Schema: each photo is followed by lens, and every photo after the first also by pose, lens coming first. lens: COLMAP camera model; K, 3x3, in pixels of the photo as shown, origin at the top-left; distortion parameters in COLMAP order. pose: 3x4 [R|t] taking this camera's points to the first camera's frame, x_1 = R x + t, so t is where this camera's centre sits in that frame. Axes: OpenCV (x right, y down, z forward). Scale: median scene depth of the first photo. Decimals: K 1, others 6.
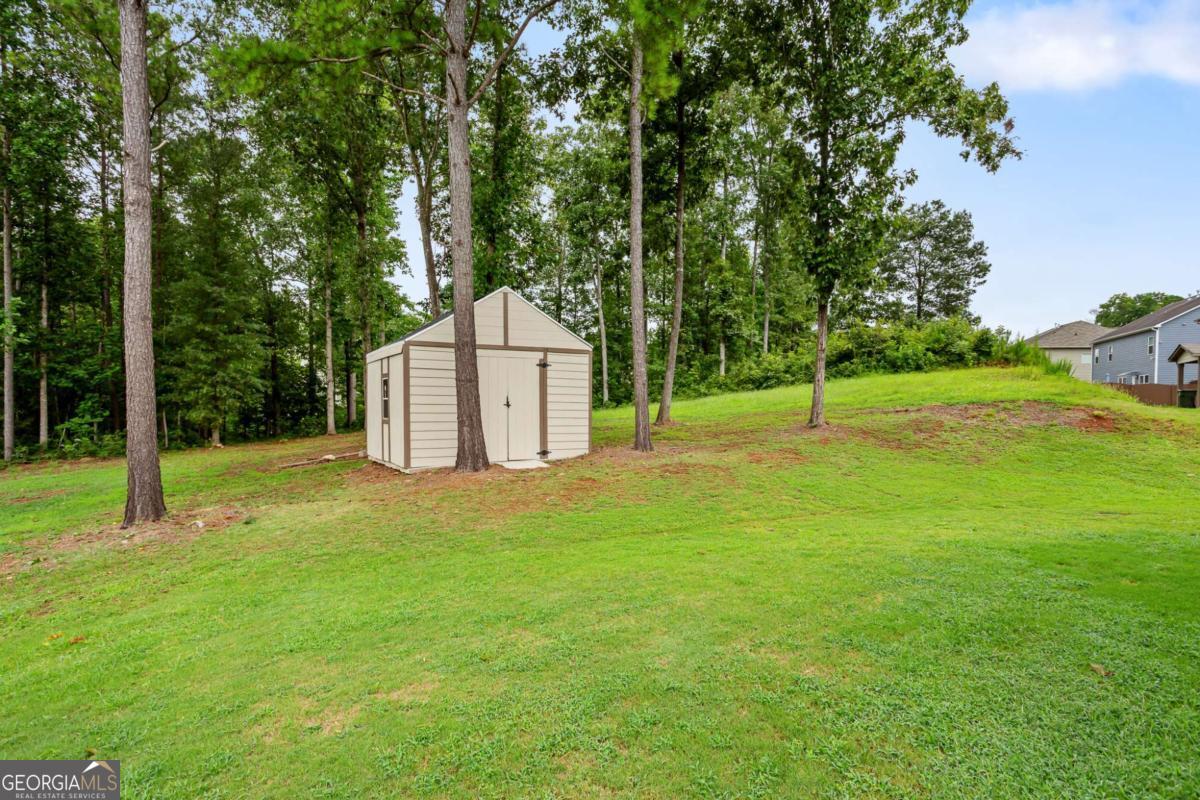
lens RADIAL K [[613.8, 0, 601.3], [0, 613.8, 408.9], [0, 0, 1]] dist [-0.000688, 0.000245]
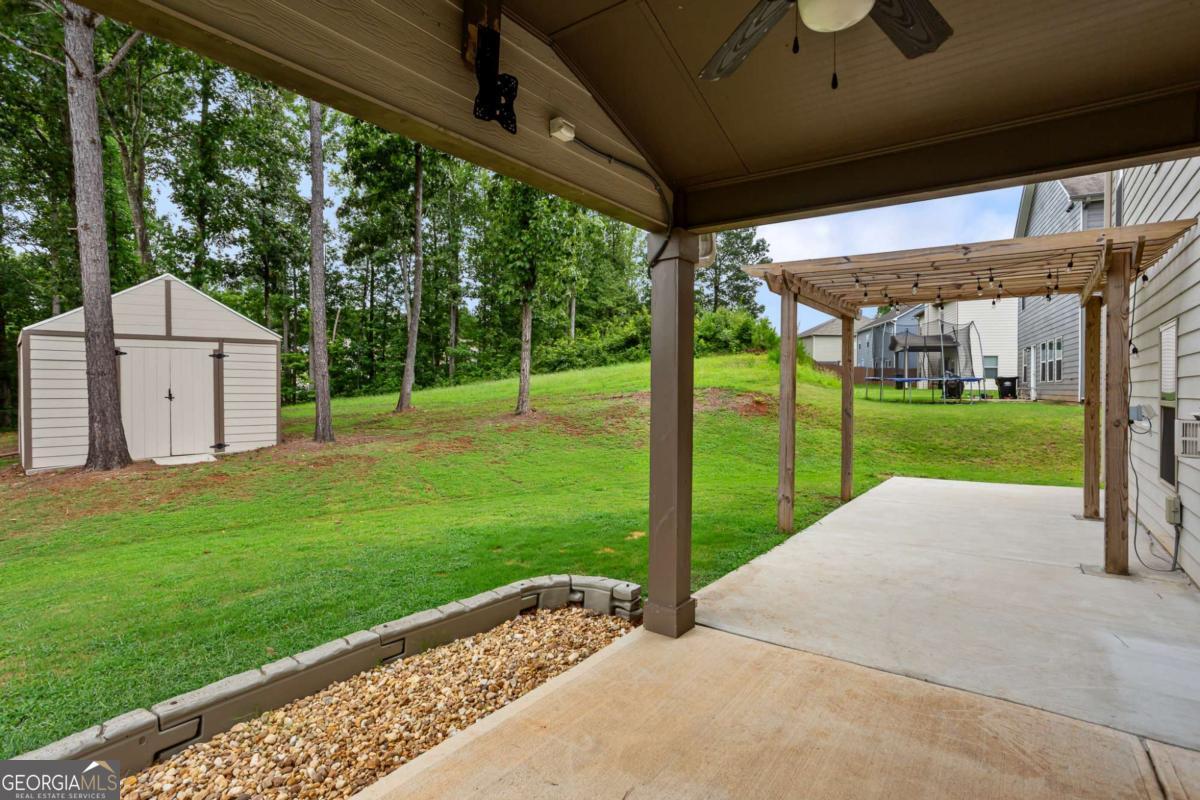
lens RADIAL K [[605.2, 0, 600.0], [0, 605.2, 400.0], [0, 0, 1]] dist [-0.001303, 0.000144]
pose [[0.977975, -0.009583, 0.208503, 0.285512], [0.004951, 0.999729, 0.022728, -0.019449], [-0.208664, -0.021195, 0.977758, -0.059433]]
